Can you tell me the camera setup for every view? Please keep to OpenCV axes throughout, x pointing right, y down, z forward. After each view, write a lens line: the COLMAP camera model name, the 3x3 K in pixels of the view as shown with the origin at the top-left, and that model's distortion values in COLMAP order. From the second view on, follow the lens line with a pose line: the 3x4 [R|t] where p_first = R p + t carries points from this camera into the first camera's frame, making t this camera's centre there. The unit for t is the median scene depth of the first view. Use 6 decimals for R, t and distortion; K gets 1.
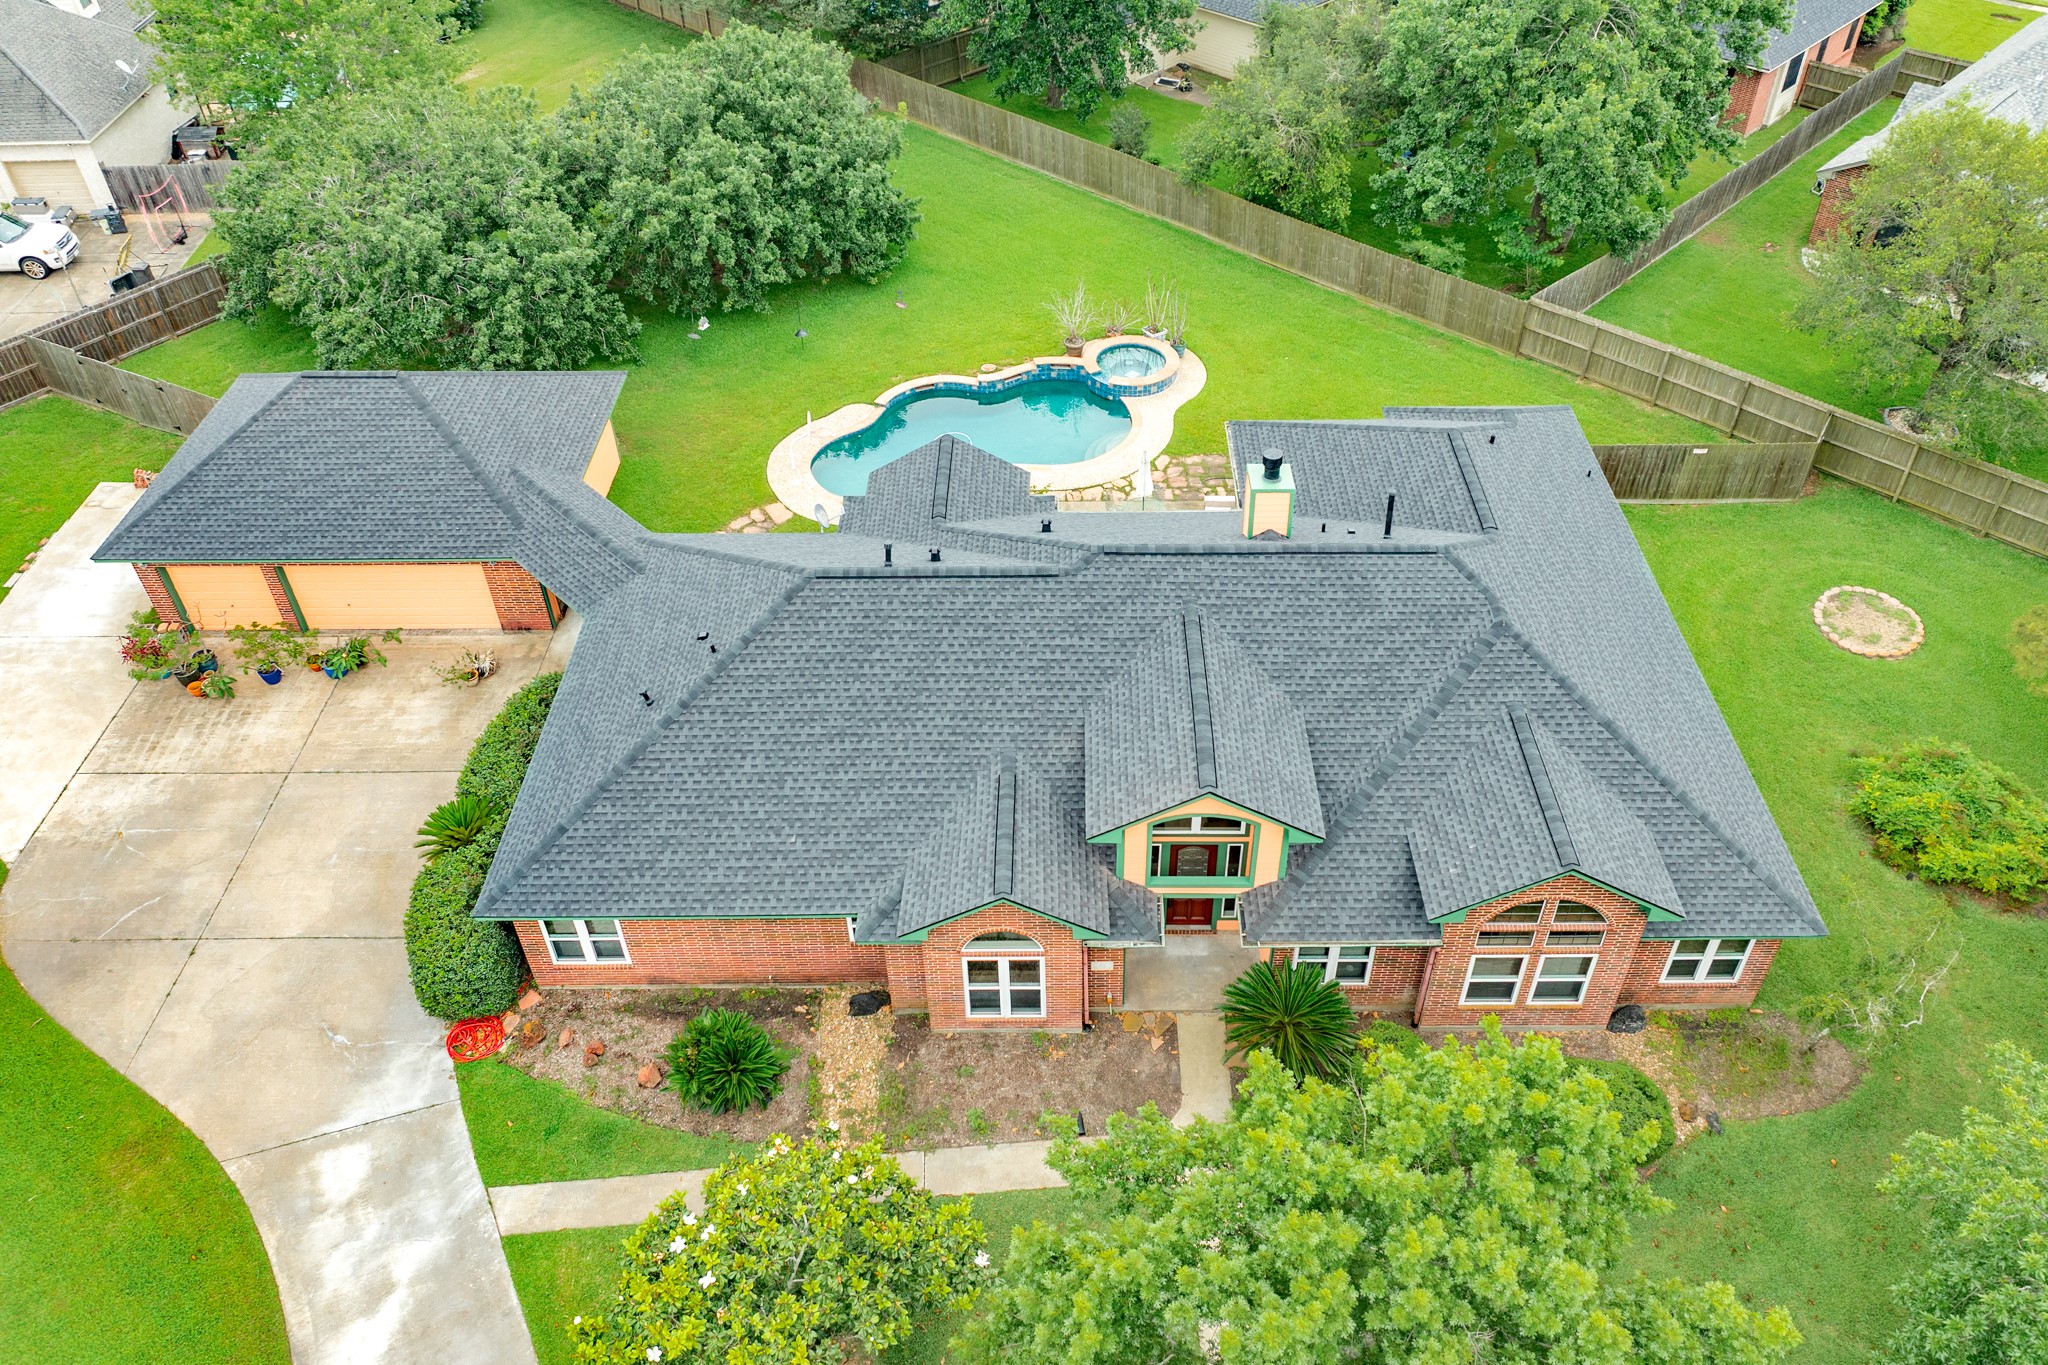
lens RADIAL K [[1447.3, 0, 1067.4], [0, 1447.3, 669.0], [0, 0, 1]] dist [-0.002974, -0.001071]
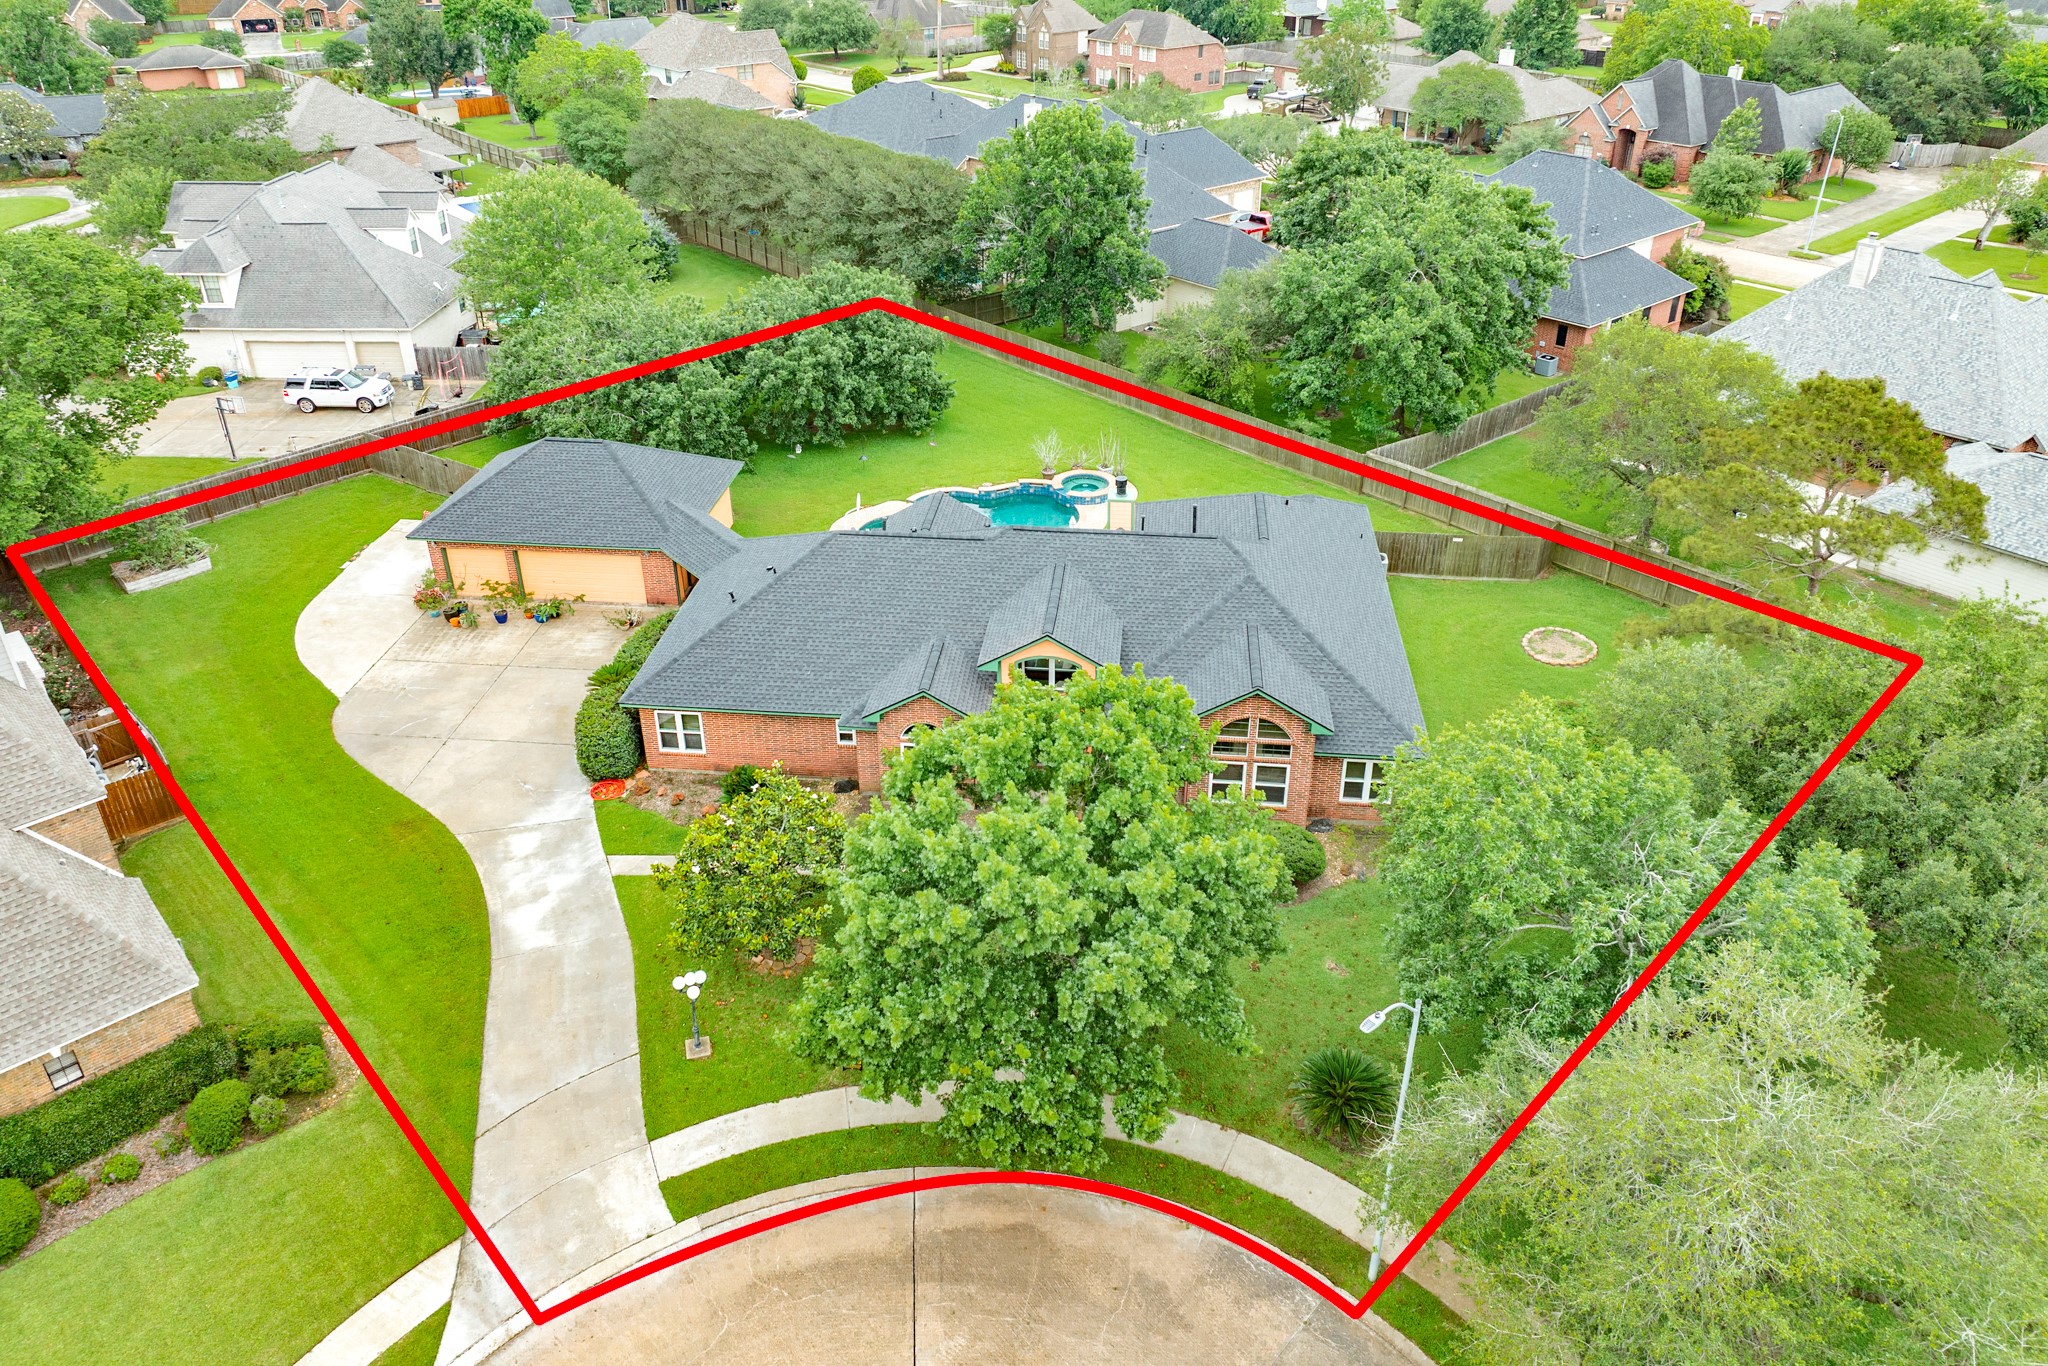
lens RADIAL K [[1369.7, 0, 1024.0], [0, 1369.7, 683.0], [0, 0, 1]] dist [0.042406, -0.147943]
pose [[0.994268, 0.055428, -0.091423, 0.127340], [-0.071191, 0.981207, -0.179345, 0.248305], [0.079764, 0.184826, 0.979529, -0.332384]]
